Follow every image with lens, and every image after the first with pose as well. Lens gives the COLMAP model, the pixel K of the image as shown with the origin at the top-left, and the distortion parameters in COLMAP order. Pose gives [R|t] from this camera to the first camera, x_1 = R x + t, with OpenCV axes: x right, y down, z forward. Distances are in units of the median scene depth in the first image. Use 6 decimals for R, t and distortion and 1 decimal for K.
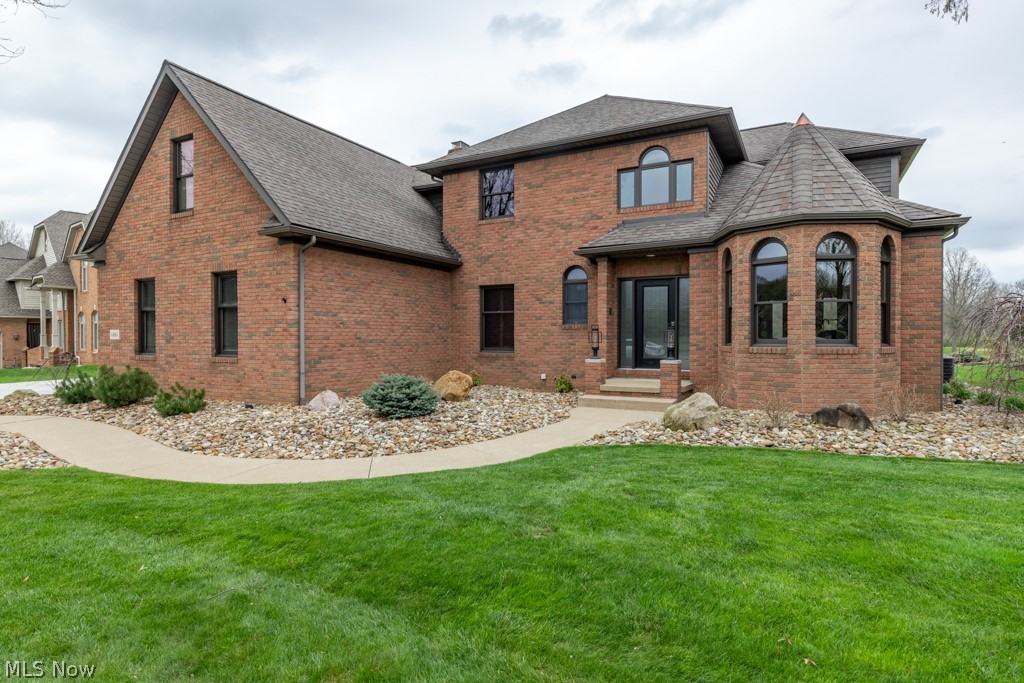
lens RADIAL K [[548.5, 0, 512.0], [0, 548.5, 341.5], [0, 0, 1]] dist [-0.000492, -0.000399]
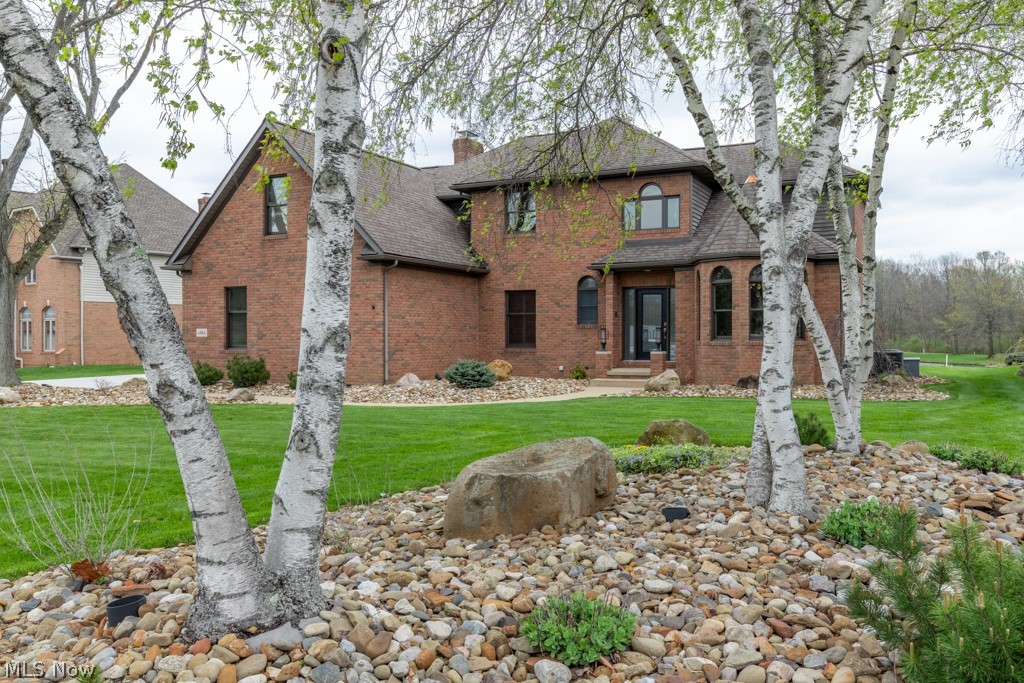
lens RADIAL K [[837.5, 0, 512.0], [0, 837.5, 341.5], [0, 0, 1]] dist [-0.001216, 0.000674]
pose [[0.999572, 0.000146, 0.029245, -0.116247], [-0.000013, 0.999990, -0.004566, 0.016131], [-0.029246, 0.004564, 0.999562, -0.924374]]
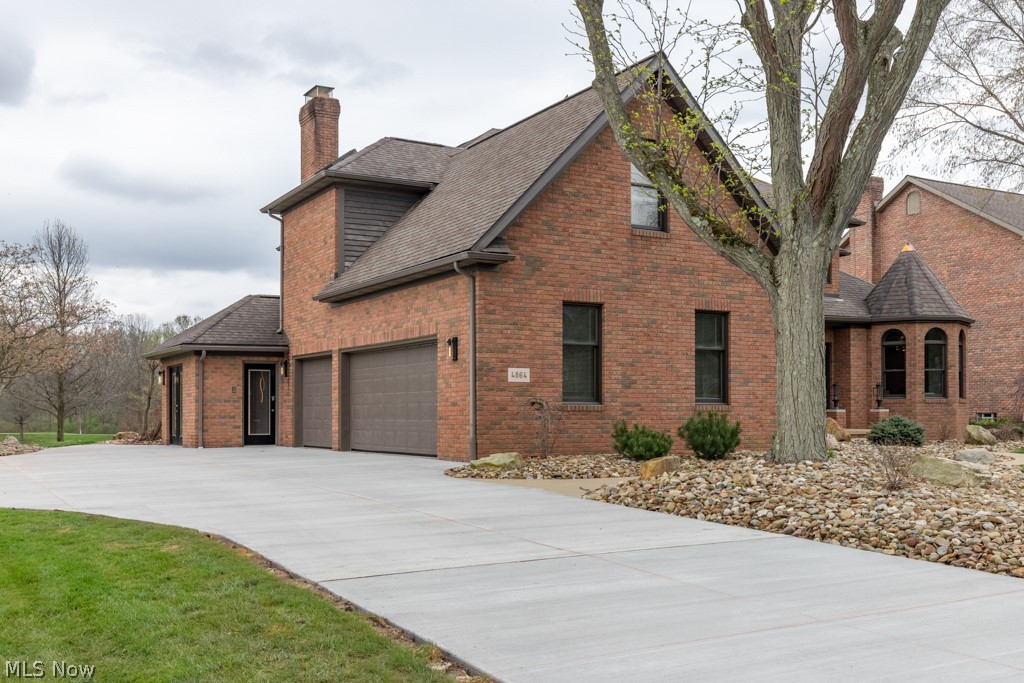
lens RADIAL K [[1073.3, 0, 512.9], [0, 1073.3, 410.0], [0, 0, 1]] dist [-0.005432, -0.010250]
pose [[0.529944, 0.006873, 0.848005, -2.074535], [0.007756, 0.999886, -0.012951, 0.053976], [-0.847997, 0.013441, 0.529830, 0.321431]]
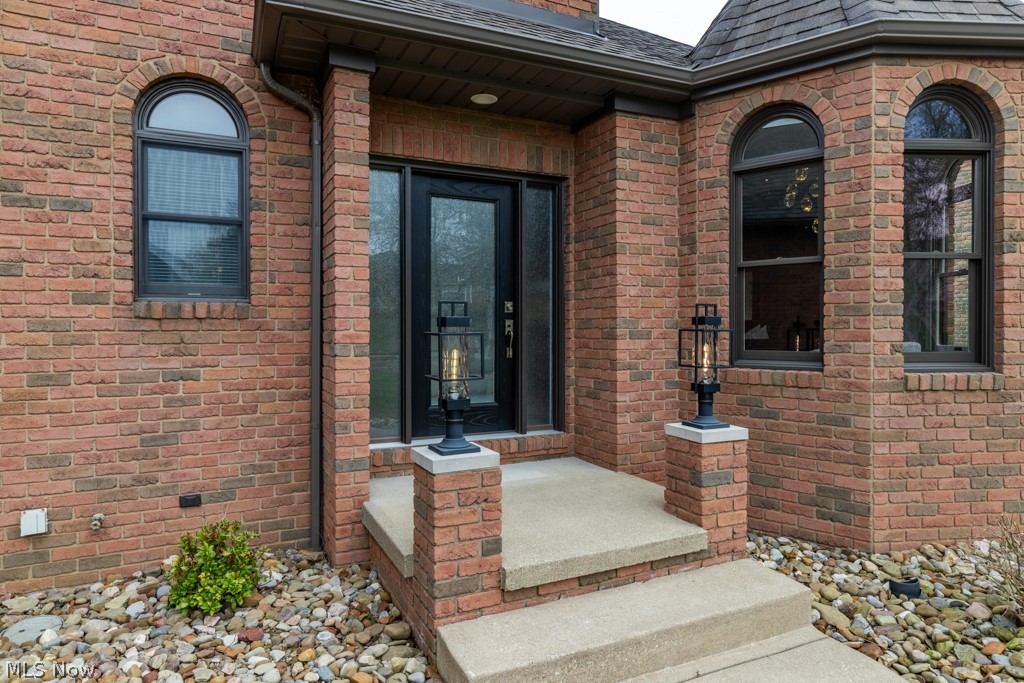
lens RADIAL K [[636.2, 0, 512.0], [0, 636.2, 341.5], [0, 0, 1]] dist [0.002623, 0.000315]
pose [[0.580130, -0.014197, 0.814400, -0.049287], [0.009722, 0.999898, 0.010506, -0.014625], [-0.814466, 0.001823, 0.580208, 0.763415]]
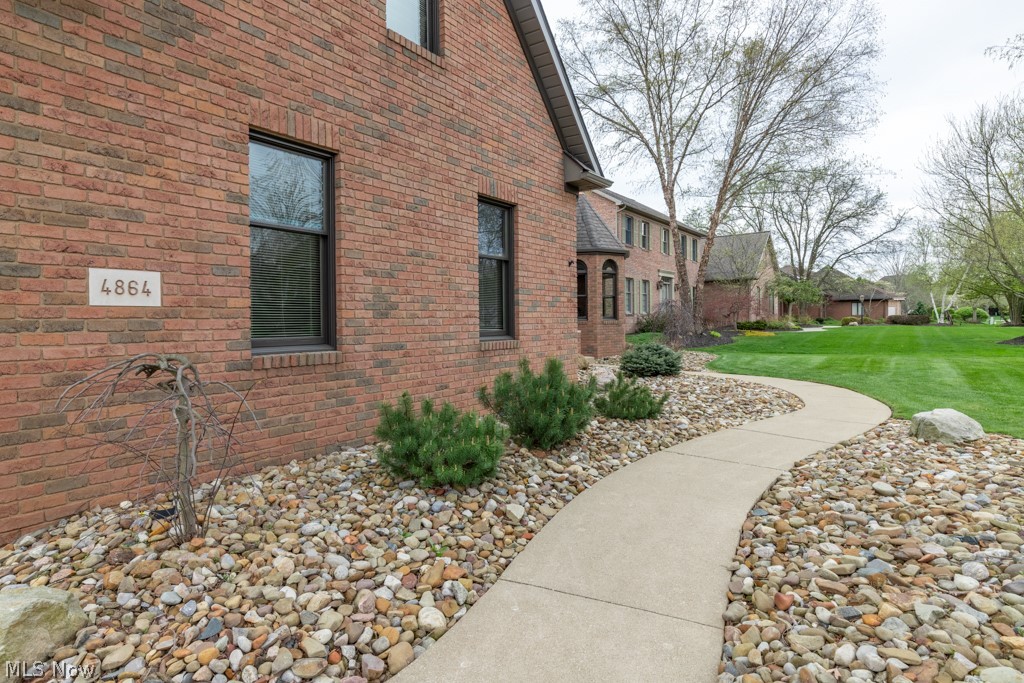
lens RADIAL K [[563.9, 0, 495.8], [0, 563.9, 325.5], [0, 0, 1]] dist [-0.000122, -0.000276]
pose [[0.132267, -0.006907, 0.991190, -1.078066], [0.019196, 0.999806, 0.004406, 0.008684], [-0.991028, 0.018444, 0.132374, 0.867954]]
